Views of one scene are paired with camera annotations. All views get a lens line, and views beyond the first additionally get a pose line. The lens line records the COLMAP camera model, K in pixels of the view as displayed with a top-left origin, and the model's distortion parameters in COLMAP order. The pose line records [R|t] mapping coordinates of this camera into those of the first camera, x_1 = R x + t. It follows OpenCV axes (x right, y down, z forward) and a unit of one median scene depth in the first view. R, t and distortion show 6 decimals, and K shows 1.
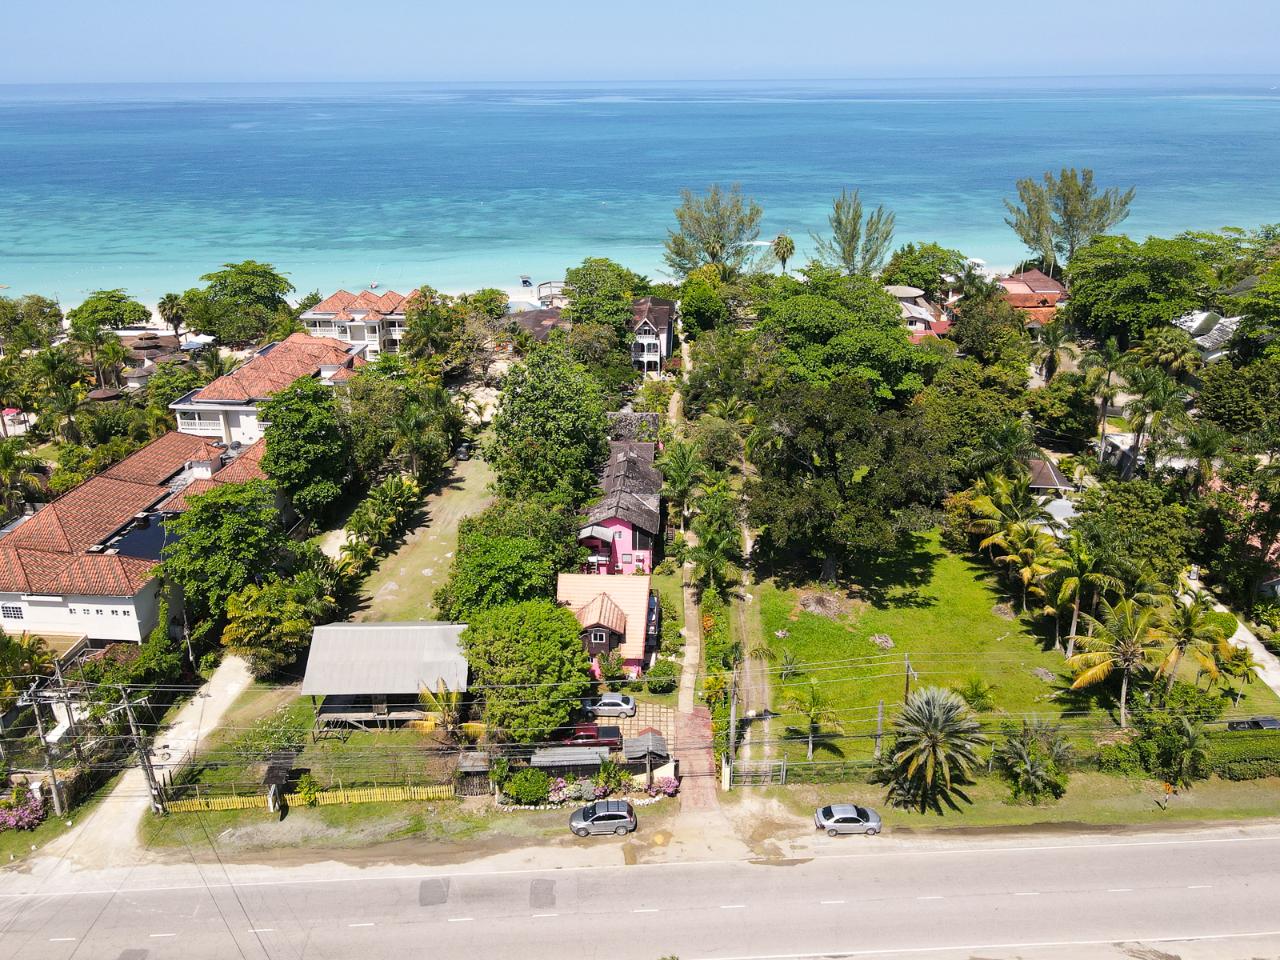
lens RADIAL K [[945.9, 0, 640.0], [0, 945.9, 480.0], [0, 0, 1]] dist [0.006644, 0.006454]
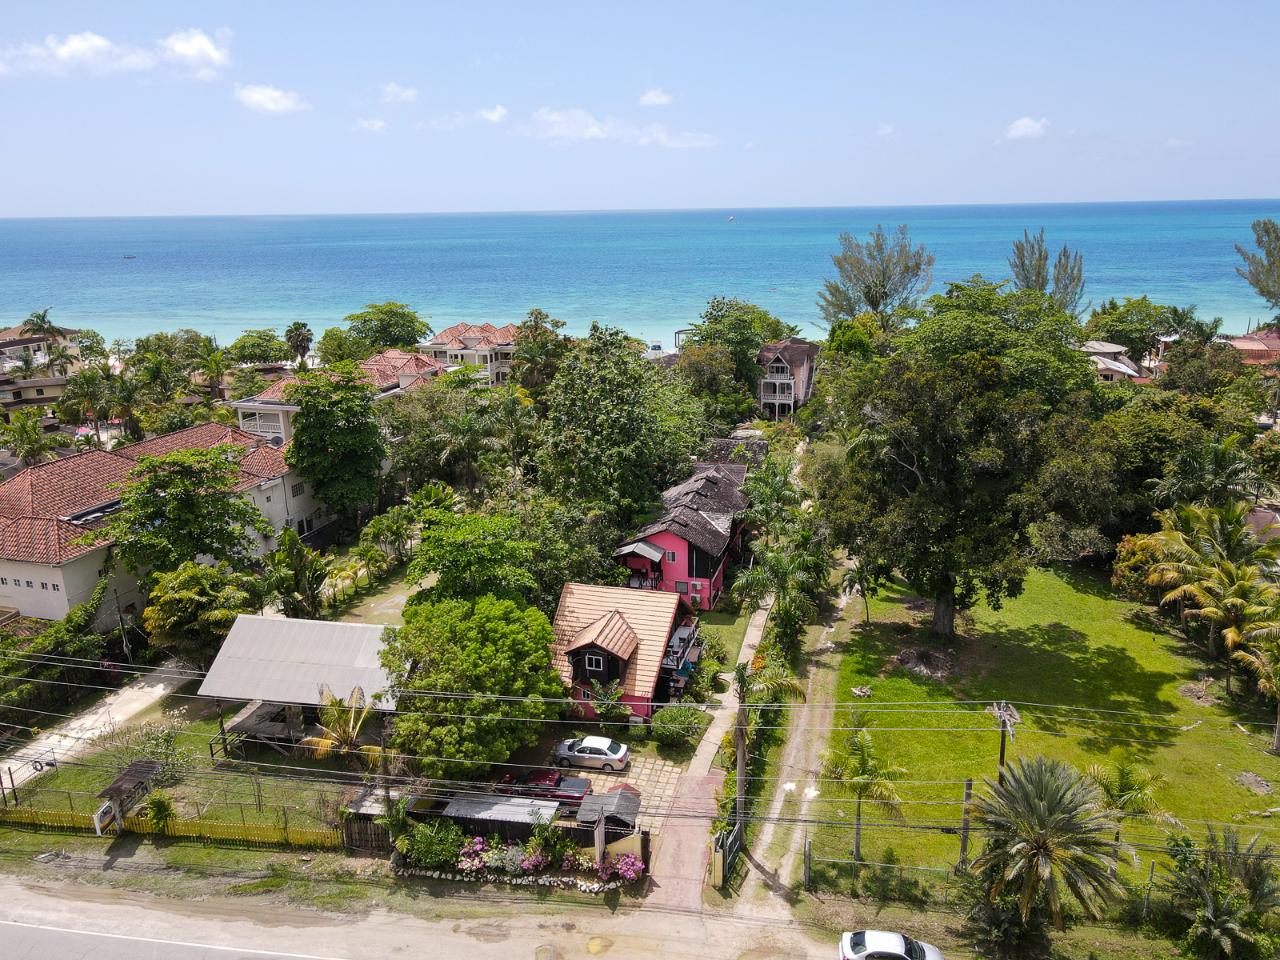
lens RADIAL K [[945.9, 0, 640.0], [0, 945.9, 480.0], [0, 0, 1]] dist [0.006644, 0.006454]
pose [[0.977528, 0.043033, -0.206366, 0.127738], [-0.065445, 0.992522, -0.103037, 0.087686], [0.200389, 0.114228, 0.973035, 0.232877]]
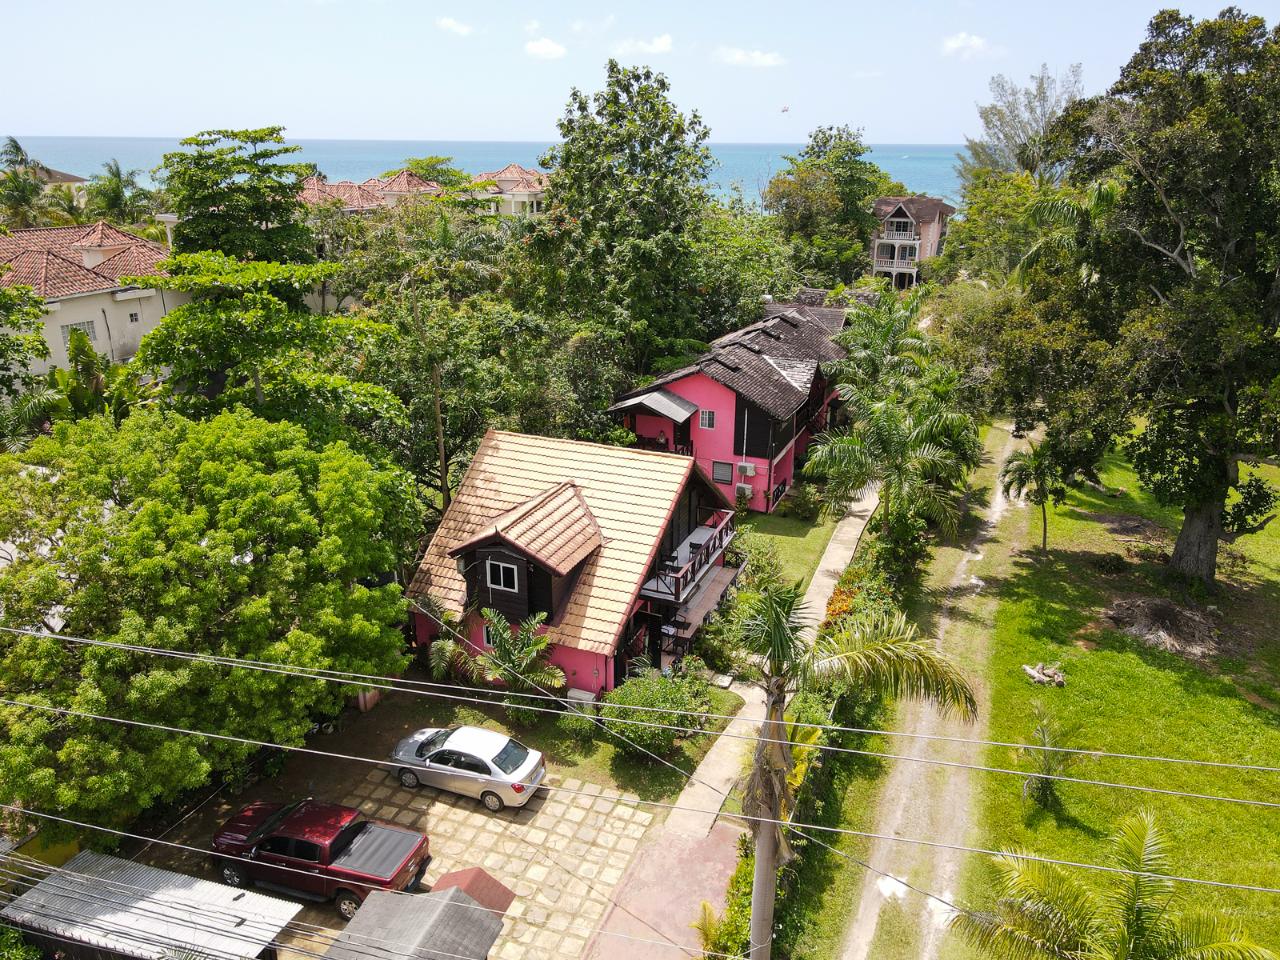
lens RADIAL K [[957.7, 0, 638.0], [0, 957.7, 485.2], [0, 0, 1]] dist [0.013832, 0.003158]
pose [[0.947400, 0.116833, -0.297964, 0.103764], [-0.128797, 0.991454, -0.020766, 0.119135], [0.292992, 0.058050, 0.954351, 0.592343]]
